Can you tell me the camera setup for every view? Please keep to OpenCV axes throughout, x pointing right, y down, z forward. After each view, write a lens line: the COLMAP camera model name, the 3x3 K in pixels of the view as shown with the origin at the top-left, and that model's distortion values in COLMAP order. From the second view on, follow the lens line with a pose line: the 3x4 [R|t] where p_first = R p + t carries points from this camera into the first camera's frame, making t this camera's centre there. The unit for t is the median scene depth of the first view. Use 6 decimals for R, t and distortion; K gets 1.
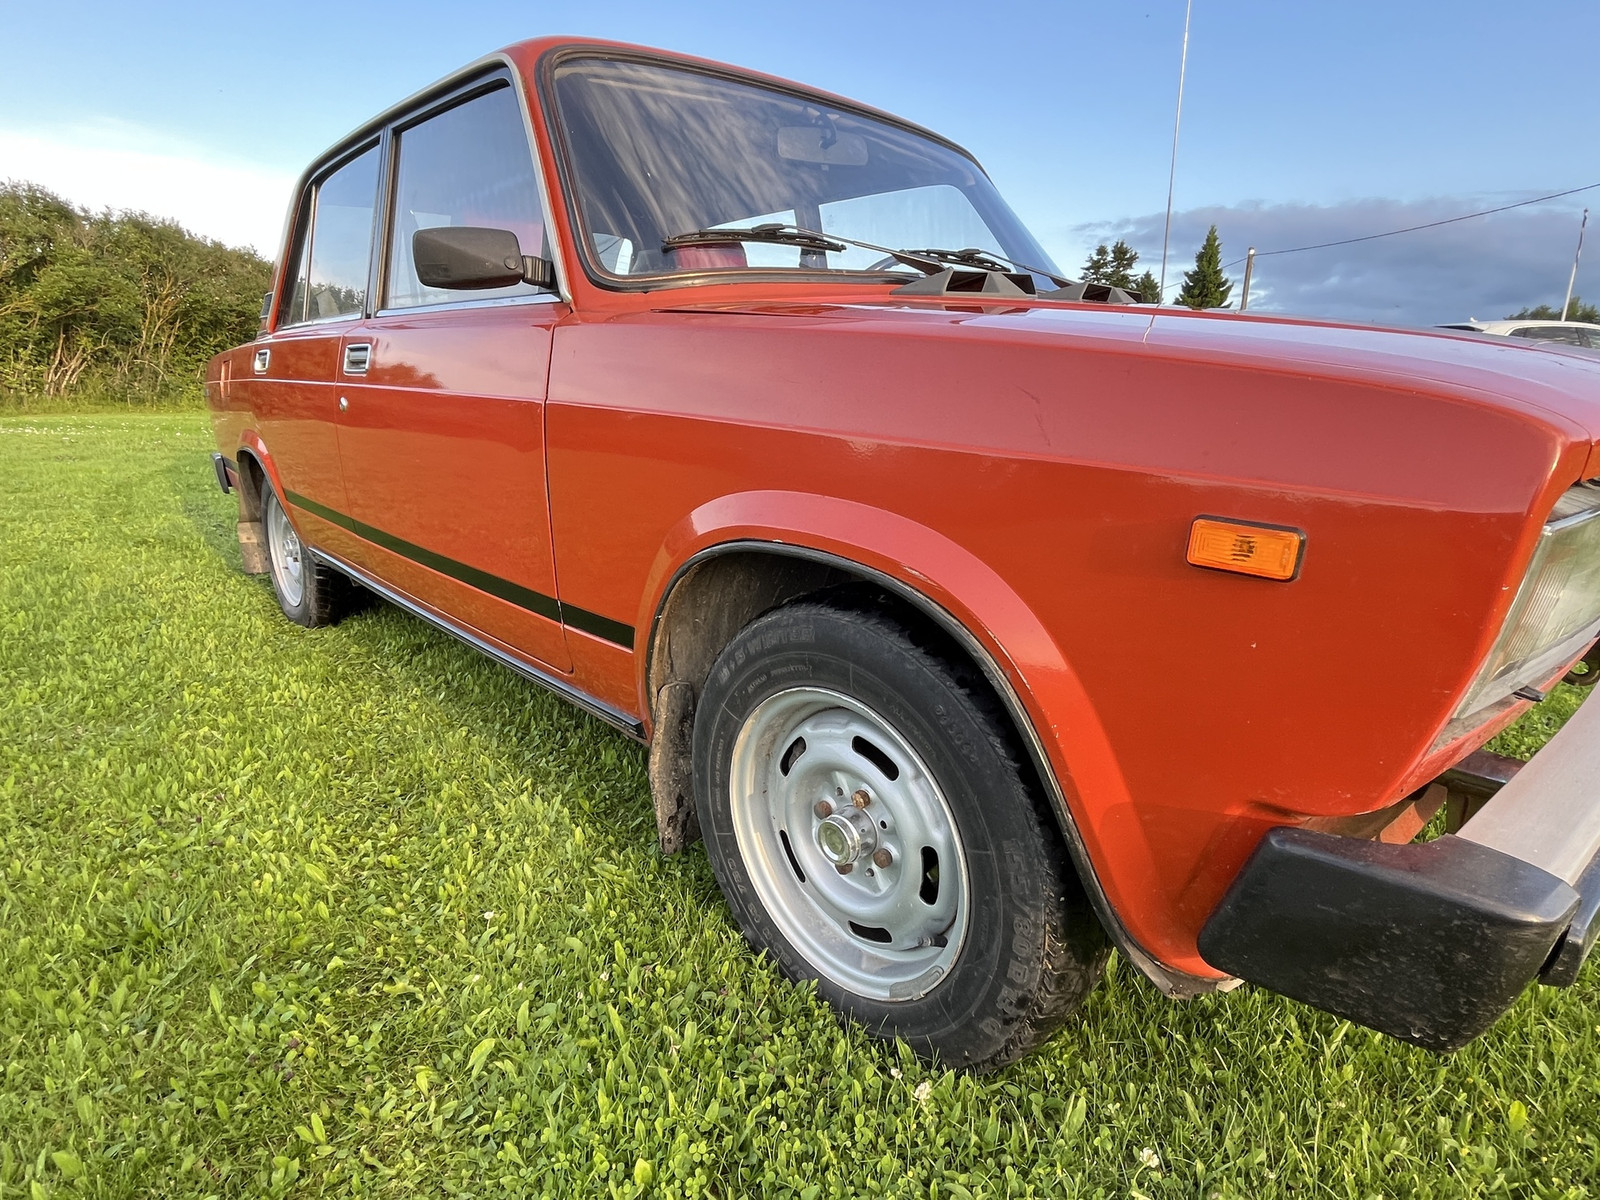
lens RADIAL K [[852.0, 0, 793.7], [0, 852.0, 593.5], [0, 0, 1]] dist [-0.002530, -0.001368]
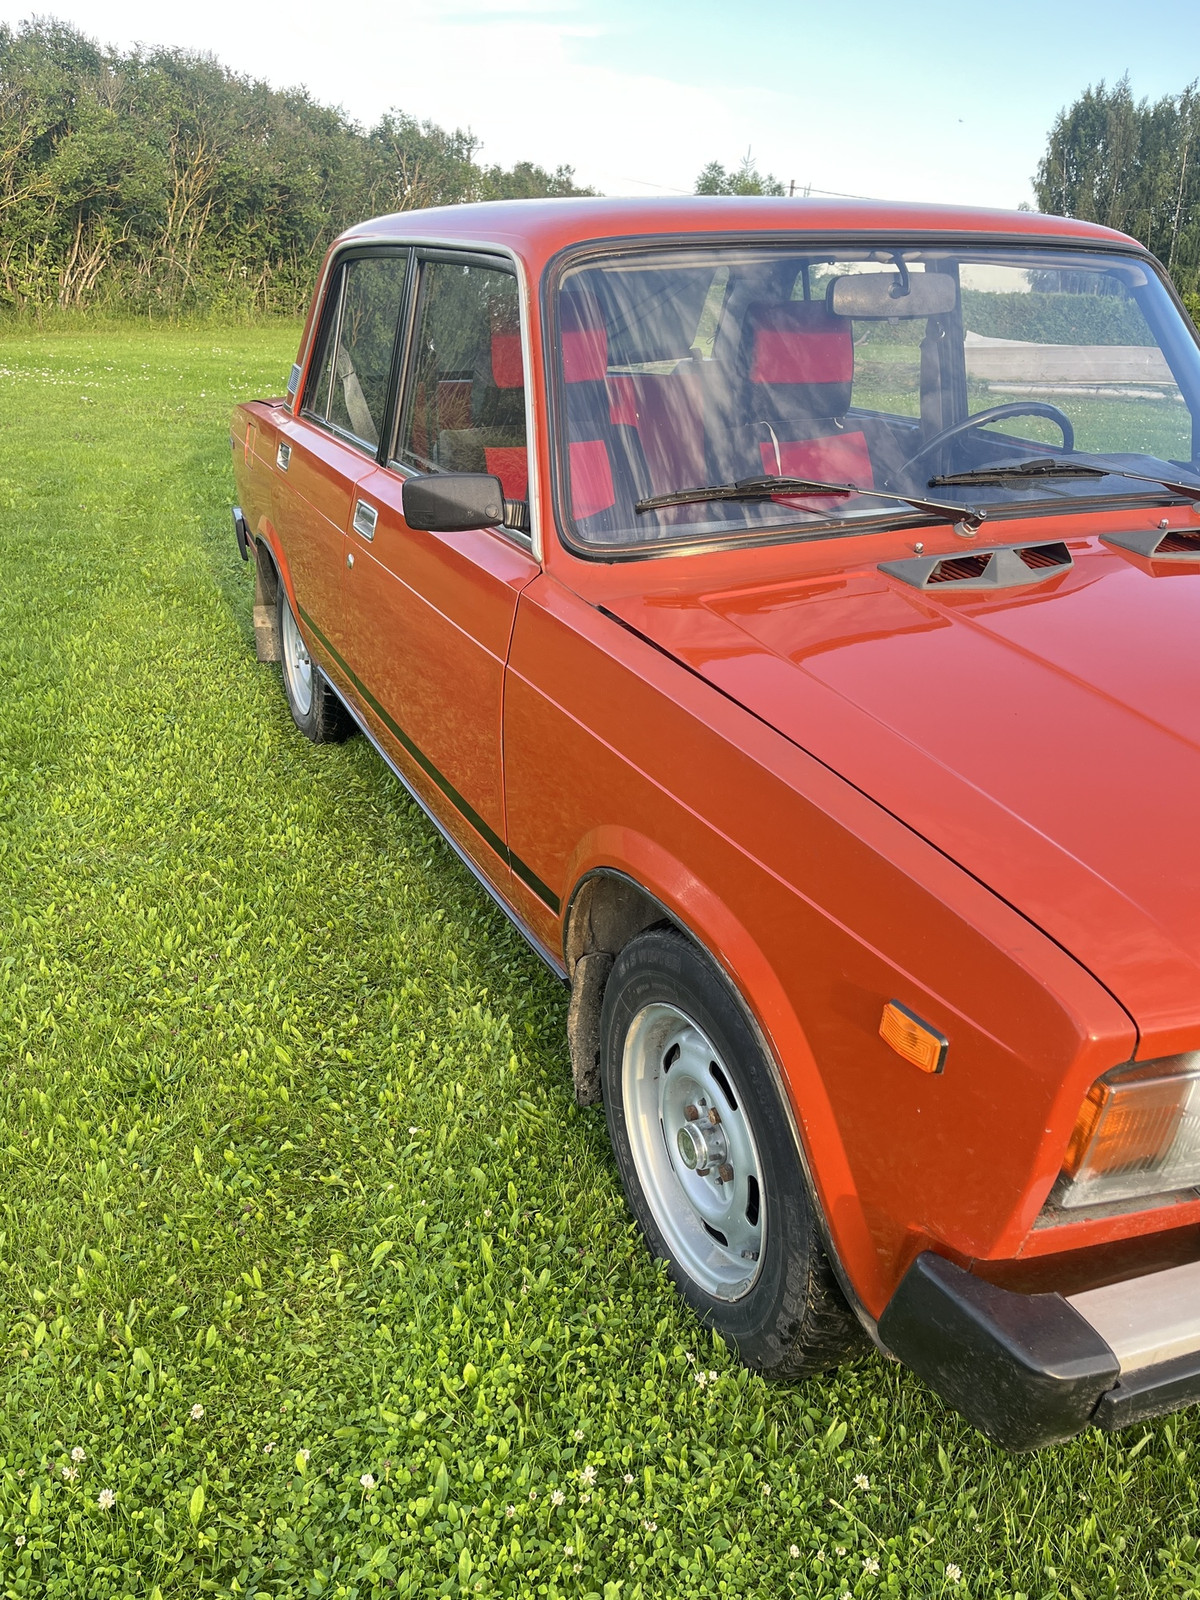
lens RADIAL K [[1271.1, 0, 602.4], [0, 1271.1, 795.0], [0, 0, 1]] dist [0.064027, -0.086553]
pose [[0.944410, 0.137983, -0.298413, 0.310351], [-0.096121, 0.983890, 0.150739, -0.326128], [0.314405, -0.113675, 0.942458, -0.442172]]
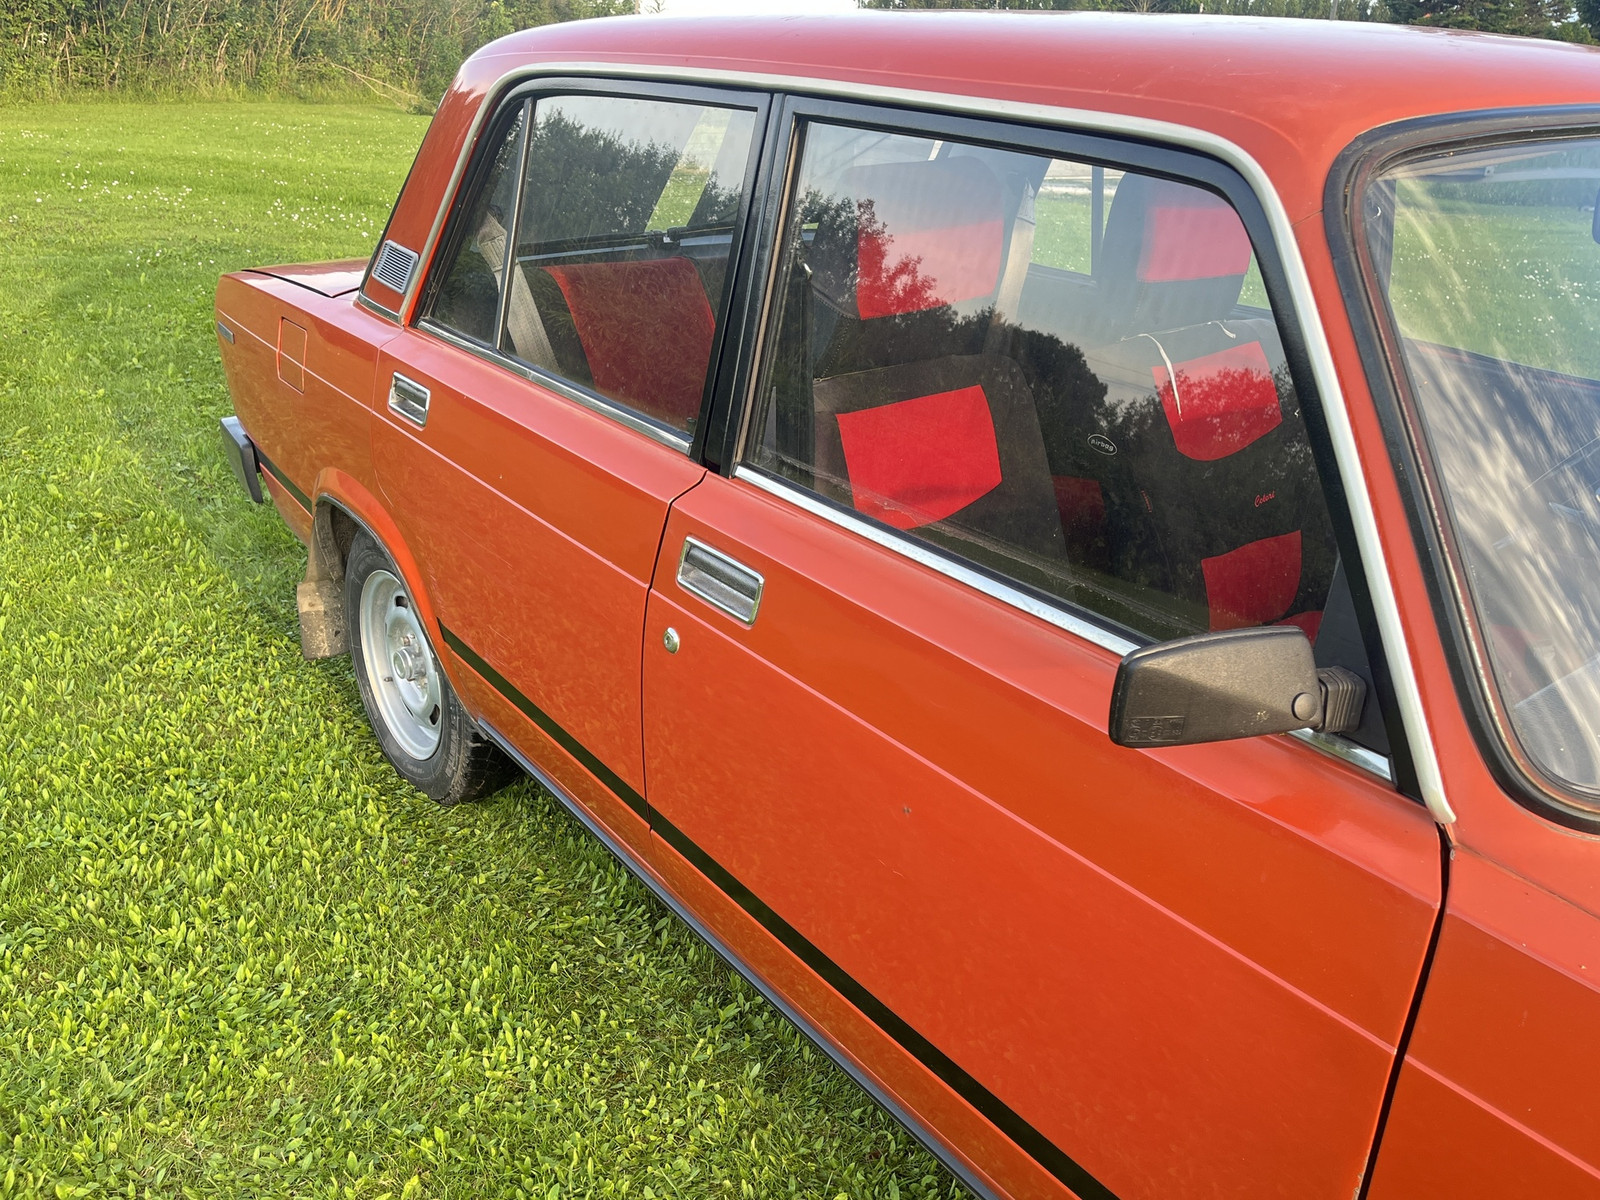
lens RADIAL K [[1271.1, 0, 798.5], [0, 1271.1, 600.2], [0, 0, 1]] dist [0.064027, -0.086553]
pose [[0.996258, 0.065407, -0.056491, -0.658327], [-0.056151, 0.986750, 0.152221, -0.596323], [0.065699, -0.148480, 0.986731, 0.350793]]
